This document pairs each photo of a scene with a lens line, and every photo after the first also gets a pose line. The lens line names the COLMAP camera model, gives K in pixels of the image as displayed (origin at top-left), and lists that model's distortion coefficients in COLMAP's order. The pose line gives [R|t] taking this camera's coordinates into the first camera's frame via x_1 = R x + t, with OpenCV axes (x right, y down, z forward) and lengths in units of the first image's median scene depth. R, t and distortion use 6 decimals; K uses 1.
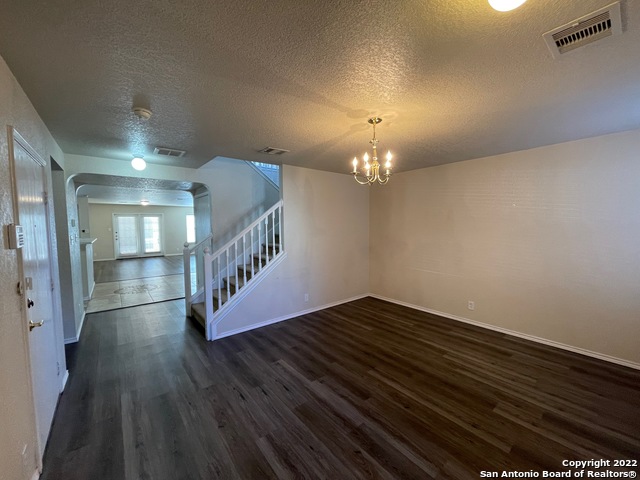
lens RADIAL K [[258.3, 0, 320.5], [0, 258.3, 240.4], [0, 0, 1]] dist [-0.003263, 0.000680]
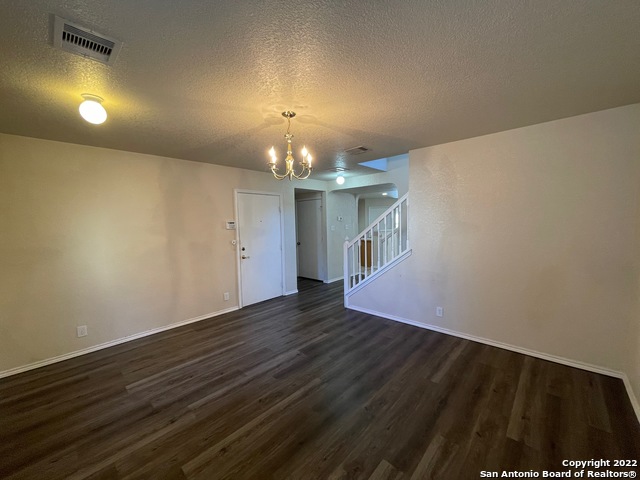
lens RADIAL K [[258.3, 0, 323.7], [0, 258.3, 242.9], [0, 0, 1]] dist [-0.003263, 0.000680]
pose [[0.144549, 0.087913, -0.985585, 0.854320], [-0.043335, 0.995652, 0.082455, -0.046423], [0.988548, 0.030791, 0.147730, 0.693398]]
